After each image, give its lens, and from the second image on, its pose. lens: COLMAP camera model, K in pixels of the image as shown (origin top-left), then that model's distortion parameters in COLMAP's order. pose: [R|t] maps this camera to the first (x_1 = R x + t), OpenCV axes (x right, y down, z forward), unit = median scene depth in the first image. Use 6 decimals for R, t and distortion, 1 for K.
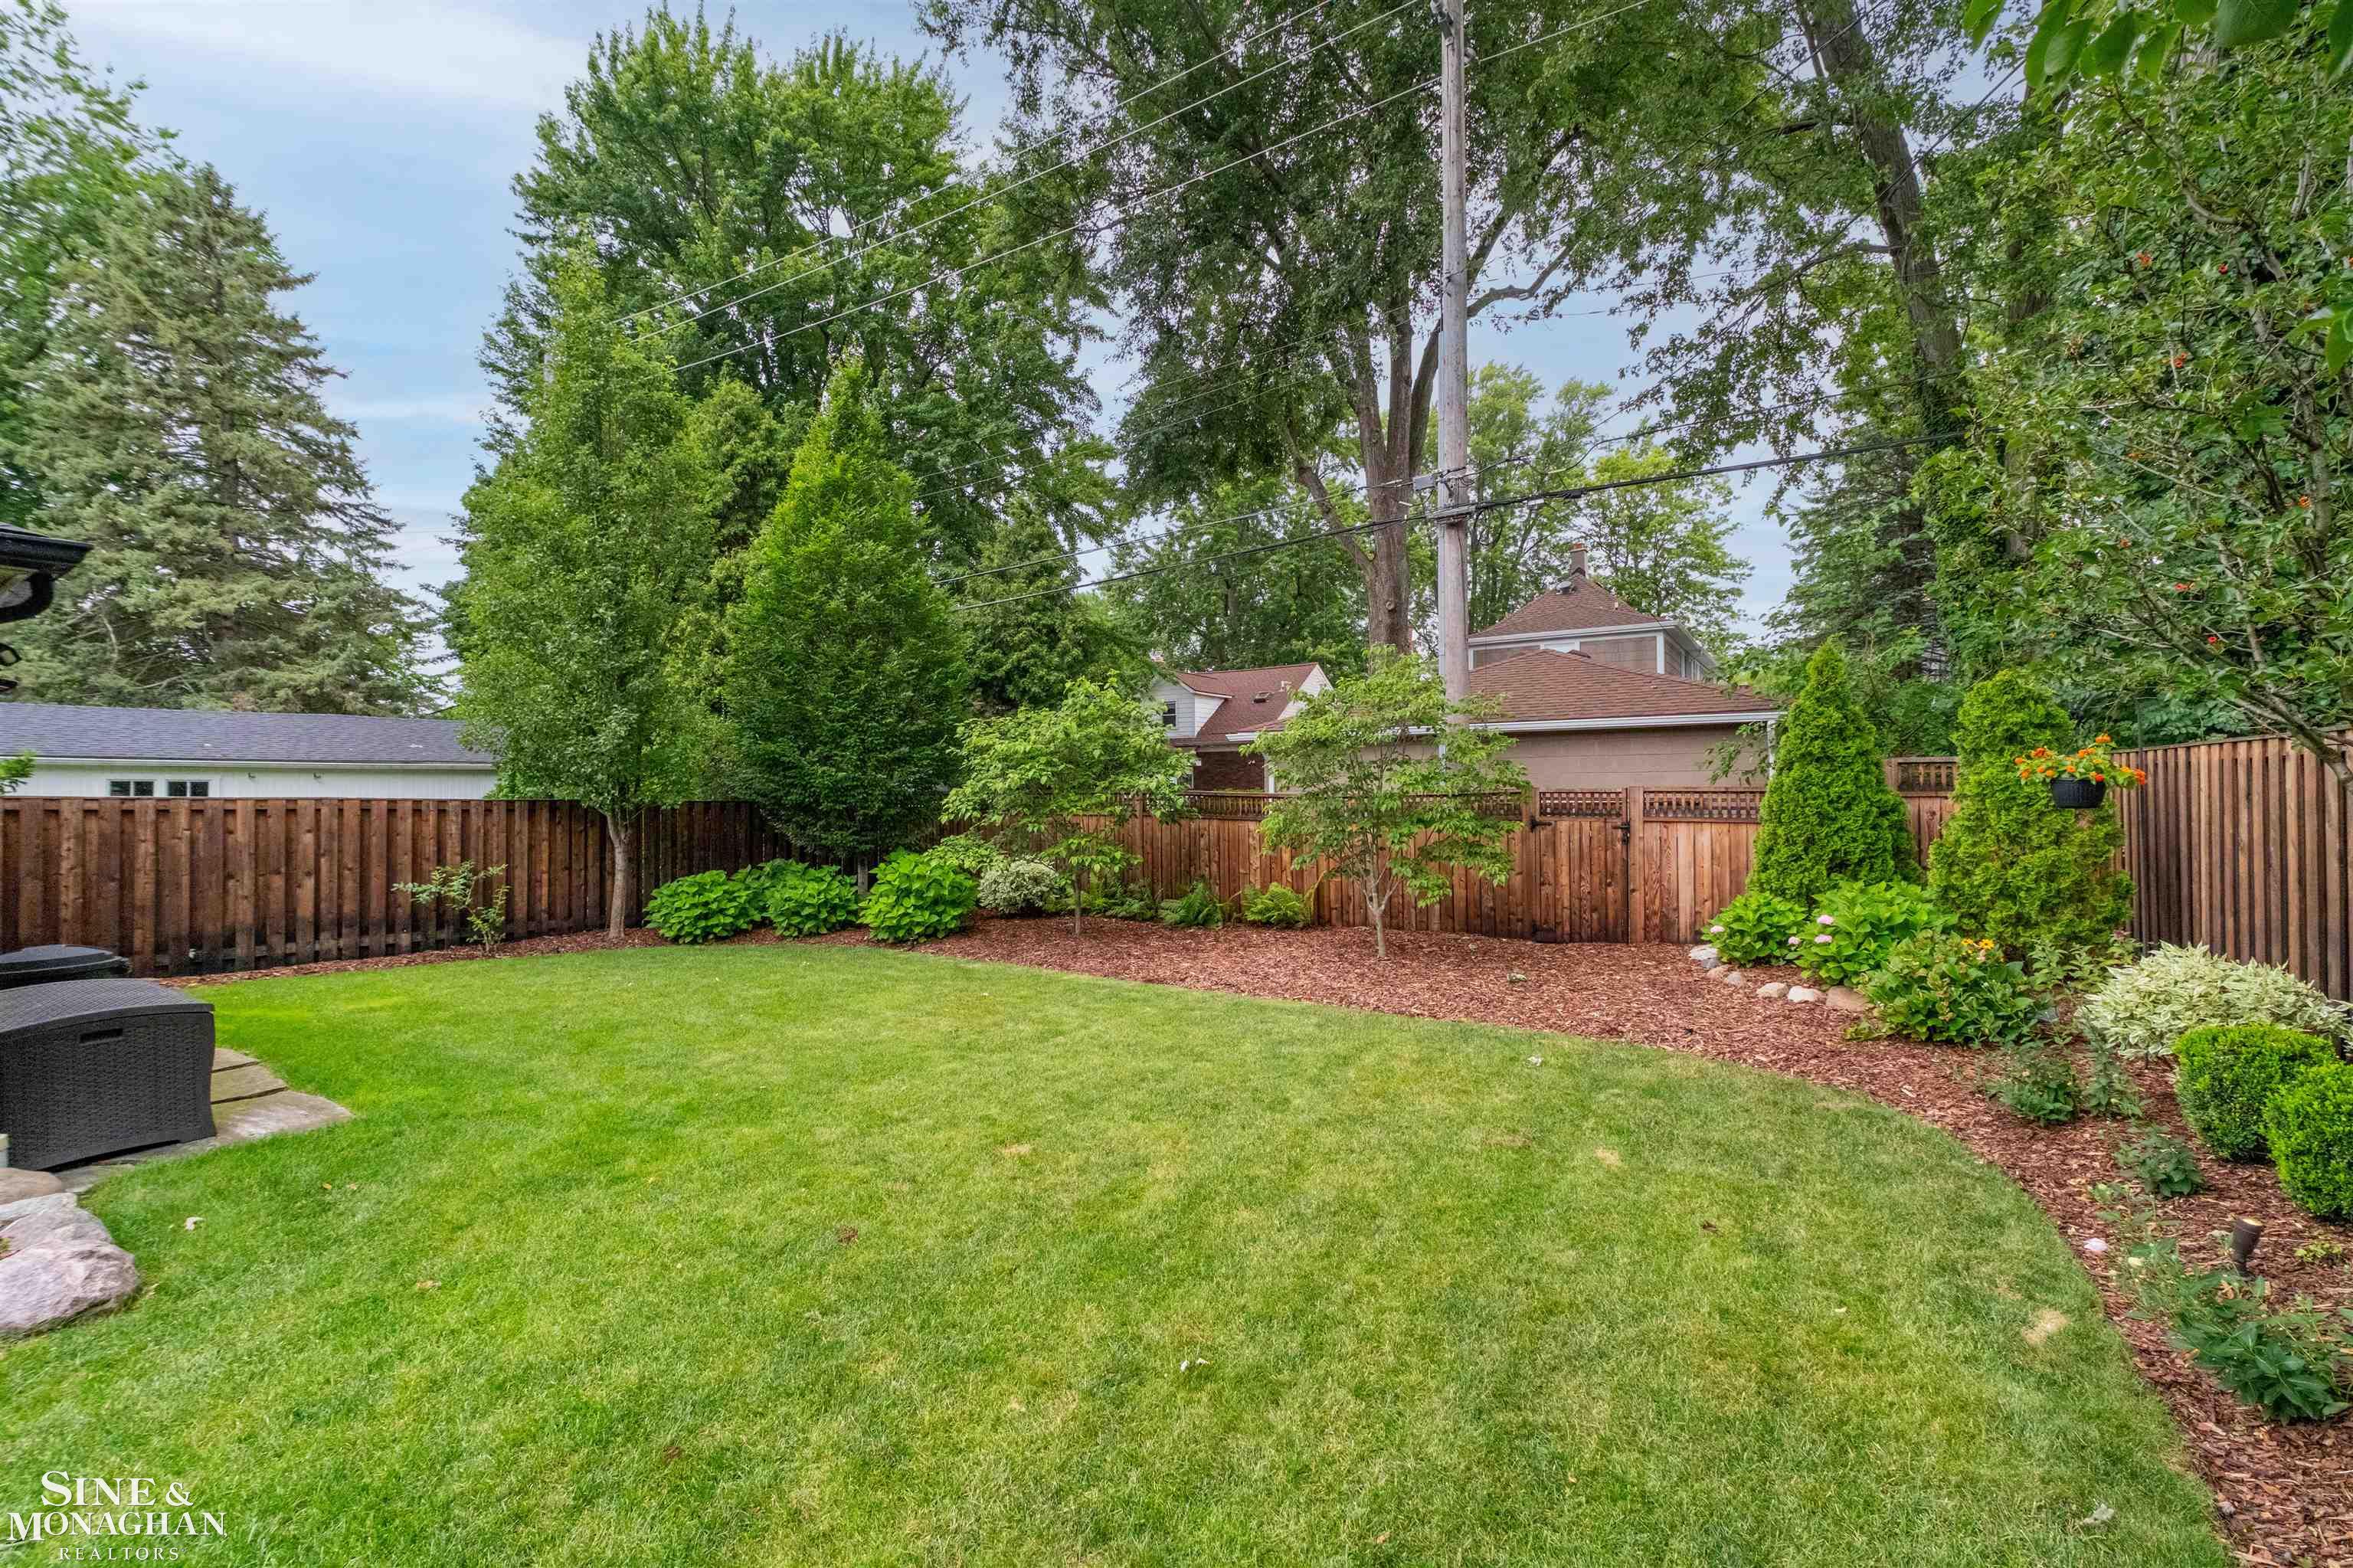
lens RADIAL K [[998.8, 0, 1176.5], [0, 998.8, 784.0], [0, 0, 1]] dist [-0.000853, -0.000258]
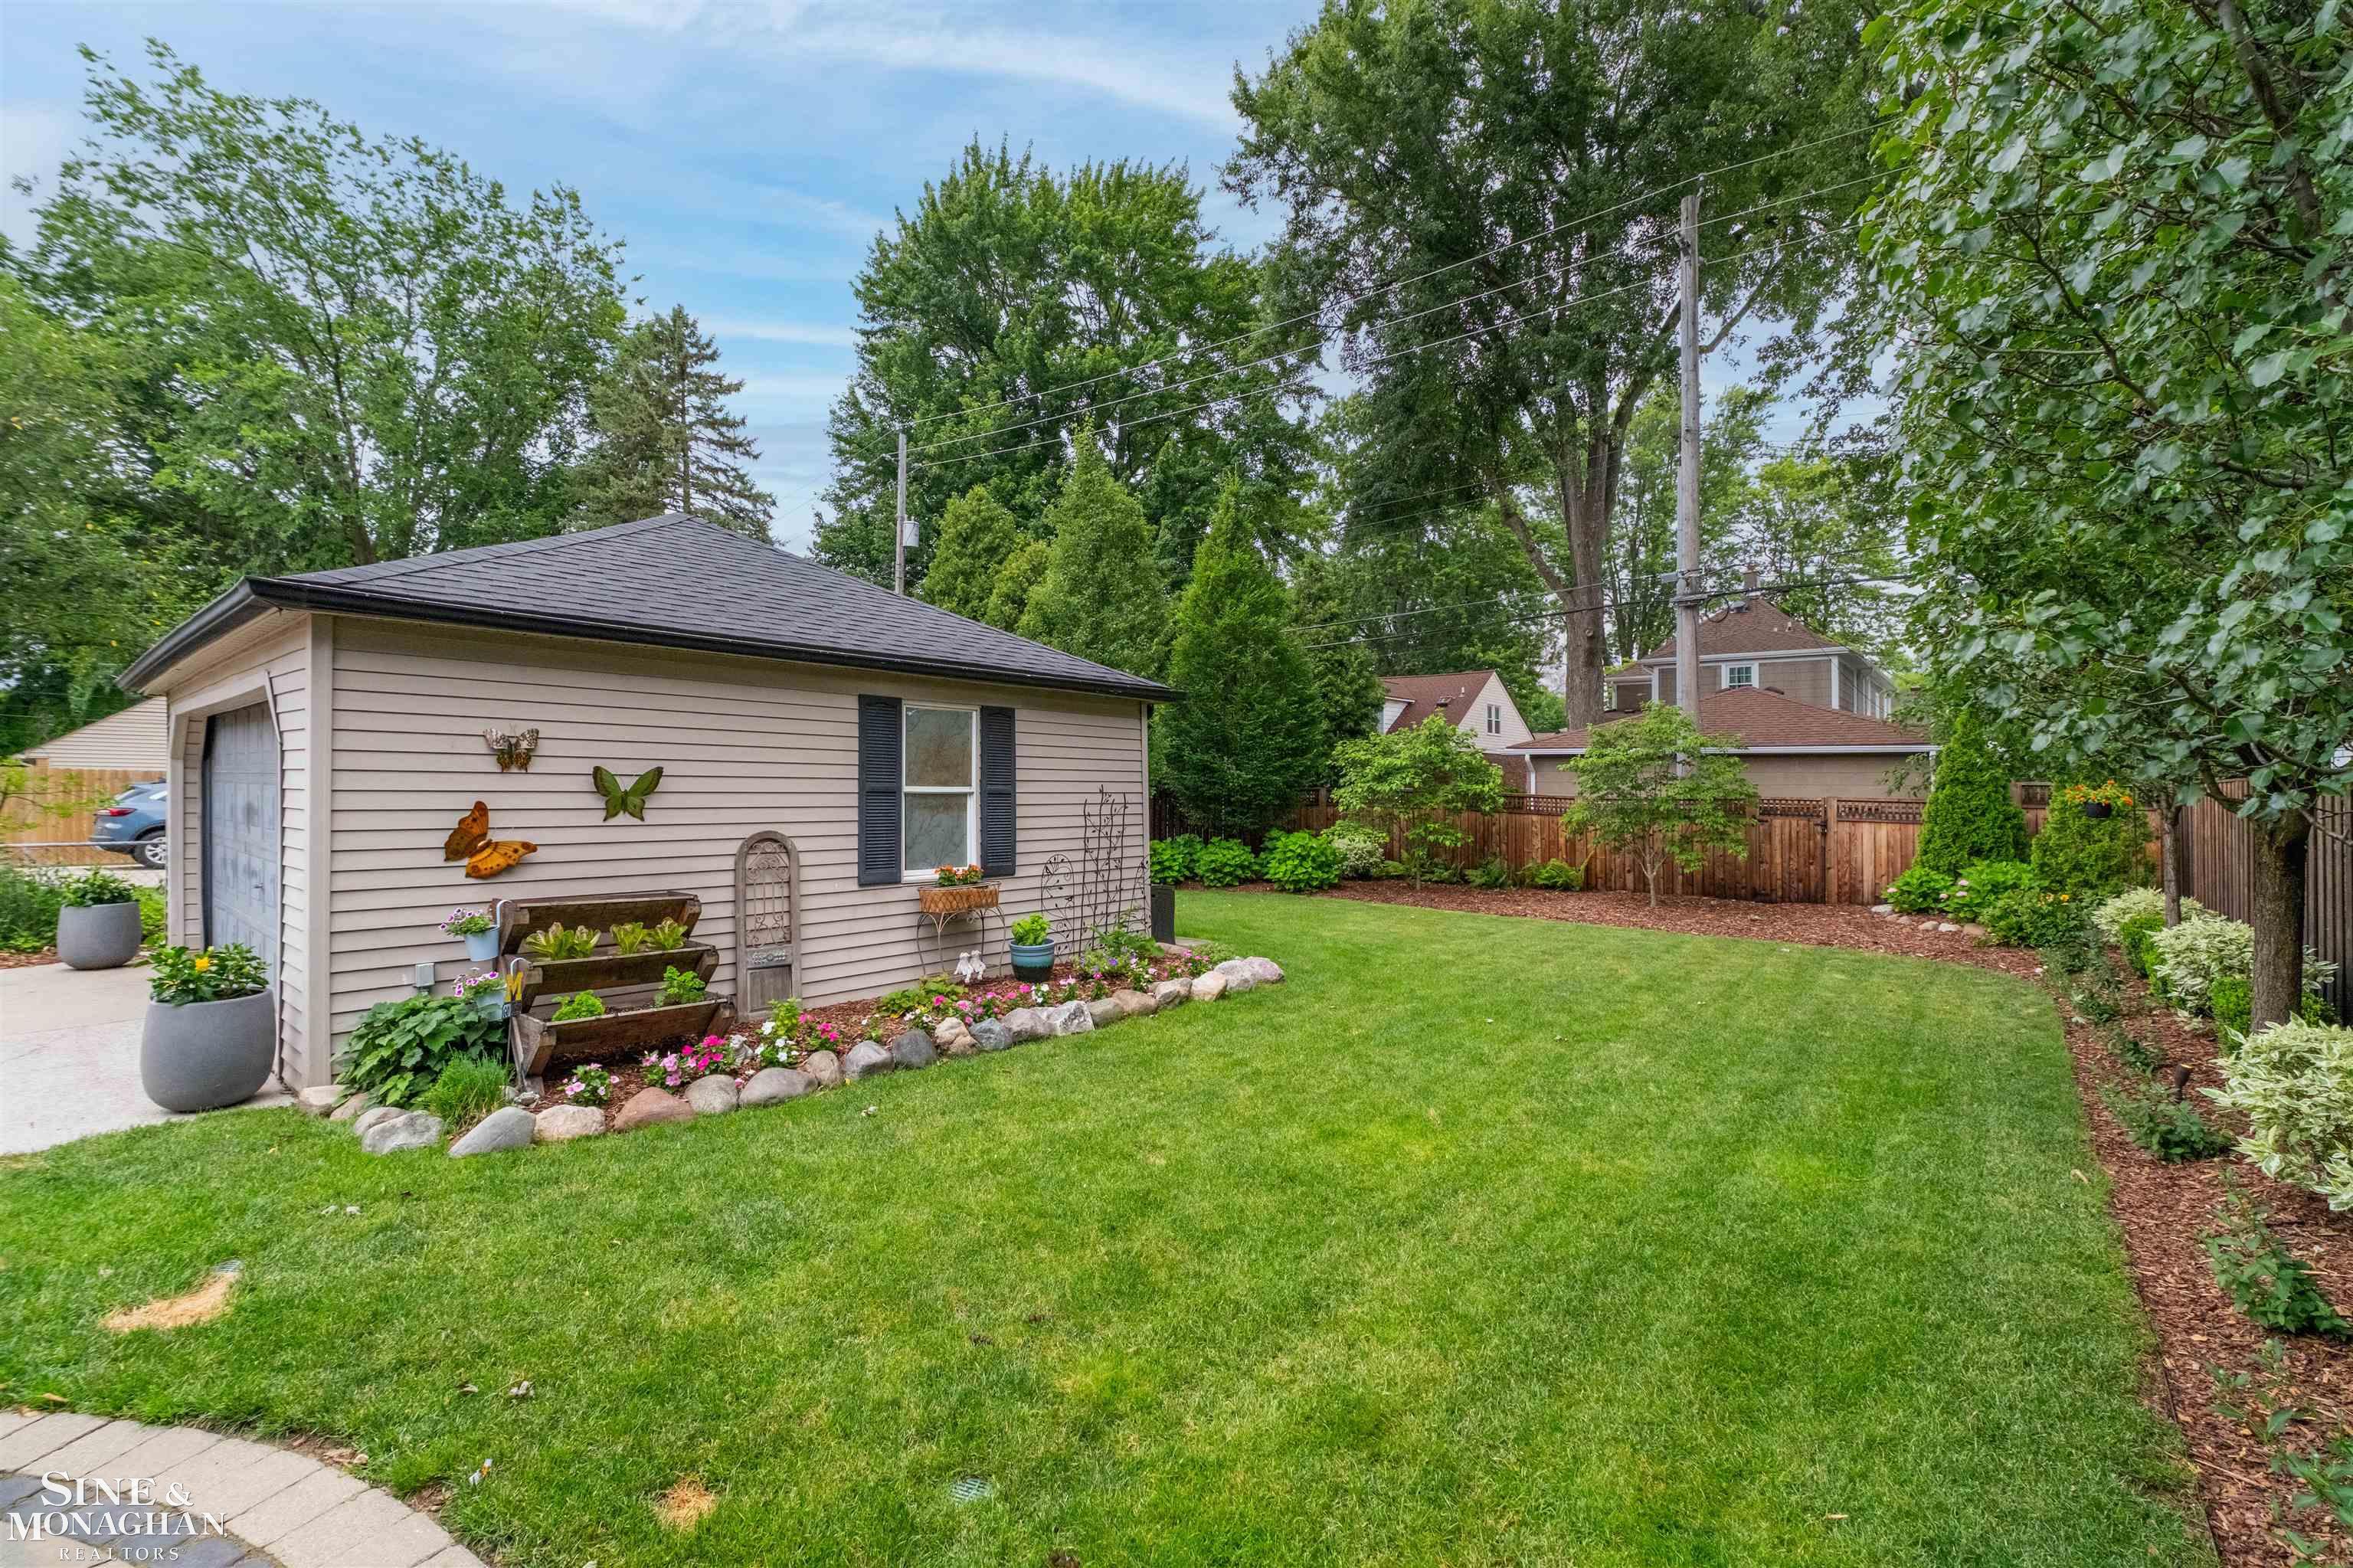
lens RADIAL K [[1012.6, 0, 1178.5], [0, 1012.6, 755.1], [0, 0, 1]] dist [0.000488, 0.000267]
pose [[0.993597, 0.014872, -0.111998, -0.281959], [-0.016828, 0.999722, -0.016538, -0.015395], [0.111721, 0.018317, 0.993571, -0.504281]]
